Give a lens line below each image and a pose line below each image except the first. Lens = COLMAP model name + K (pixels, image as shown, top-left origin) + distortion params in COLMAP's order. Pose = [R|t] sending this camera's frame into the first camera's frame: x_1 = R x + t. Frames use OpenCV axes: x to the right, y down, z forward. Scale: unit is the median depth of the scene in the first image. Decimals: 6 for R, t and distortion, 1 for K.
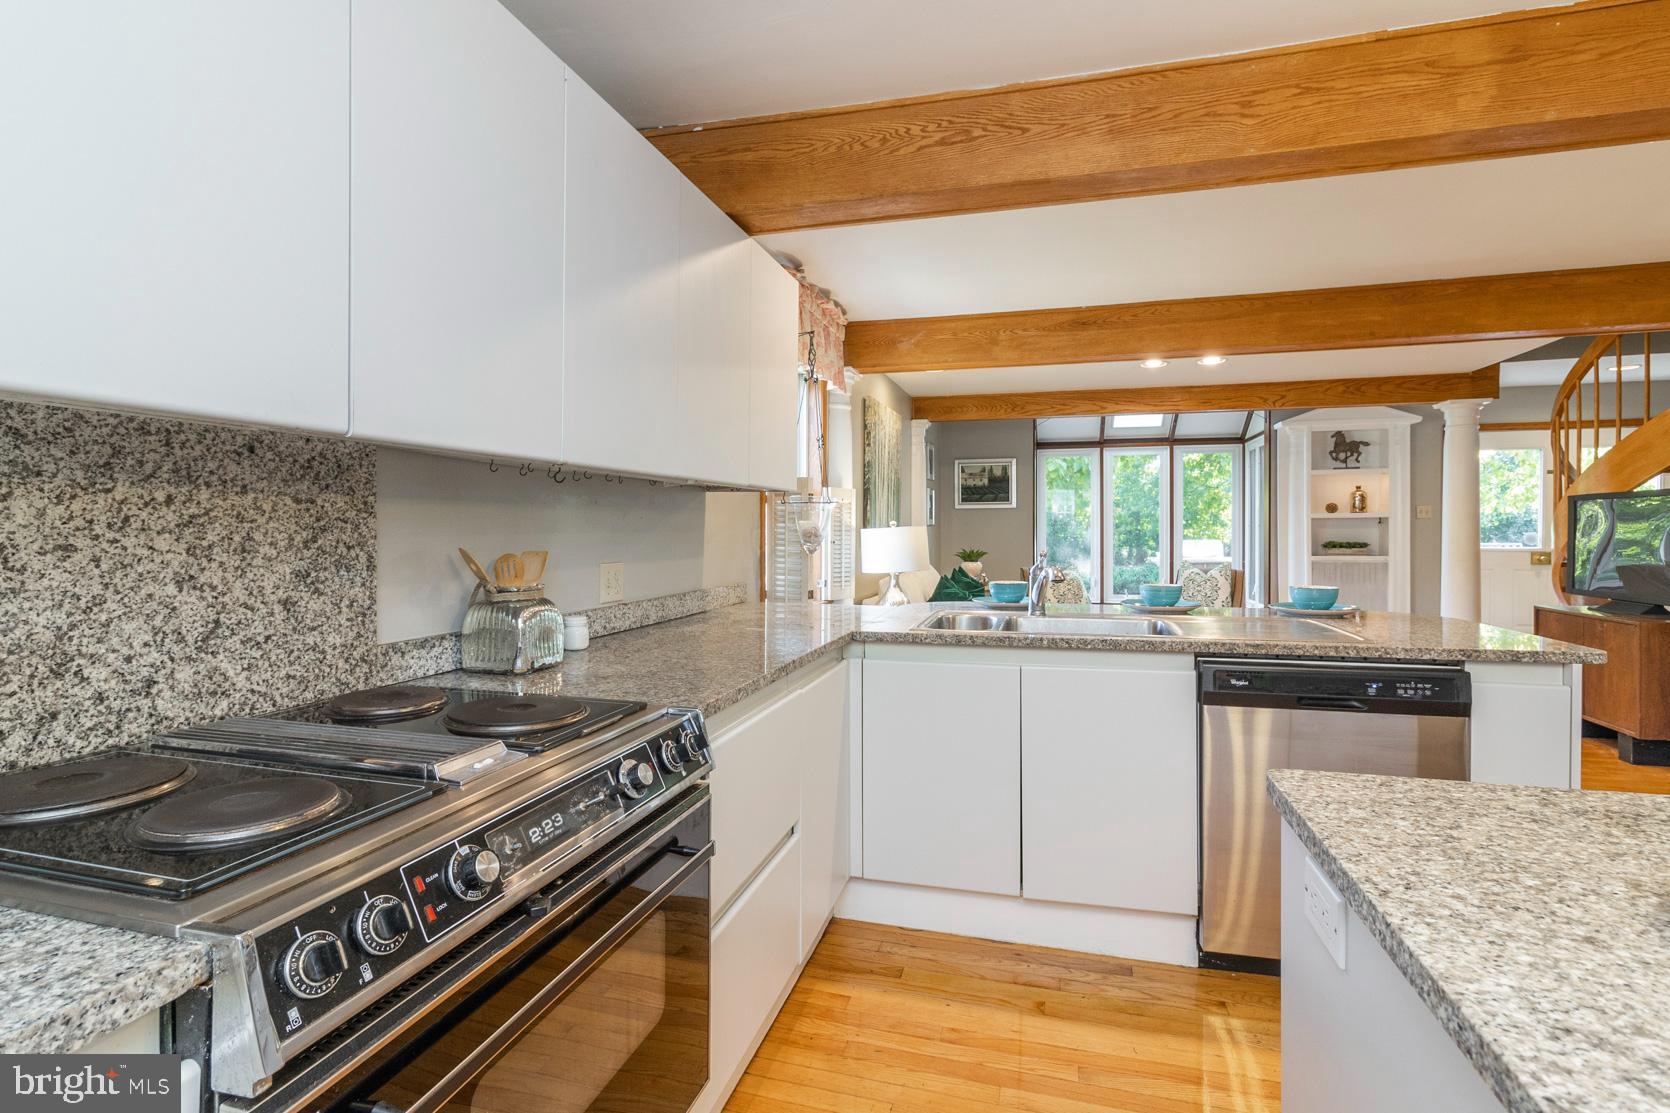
lens RADIAL K [[785.7, 0, 838.8], [0, 785.7, 527.3], [0, 0, 1]] dist [0.025830, 0.000234]
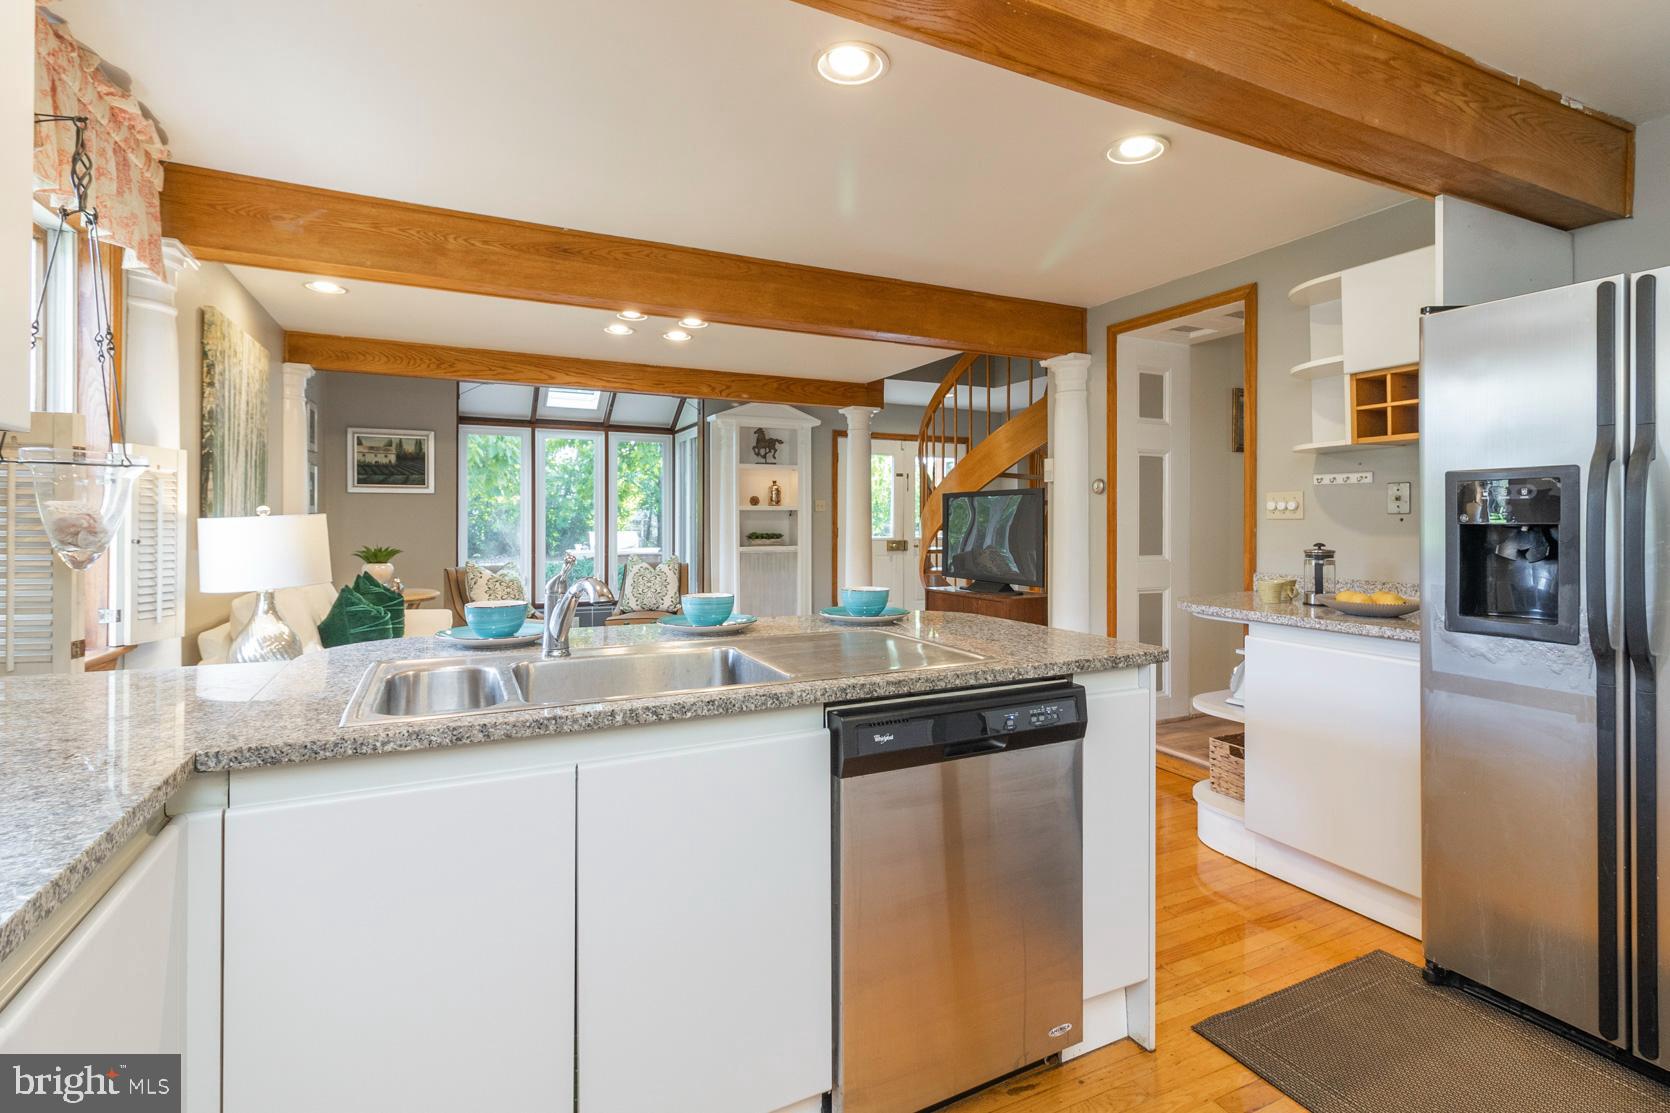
lens RADIAL K [[776.8, 0, 779.0], [0, 776.8, 520.8], [0, 0, 1]] dist [0.006508, 0.000693]
pose [[0.776077, 0.002901, 0.630632, -0.002259], [-0.004833, 0.999987, 0.001348, 0.000669], [-0.630620, -0.004094, 0.776081, 0.237724]]
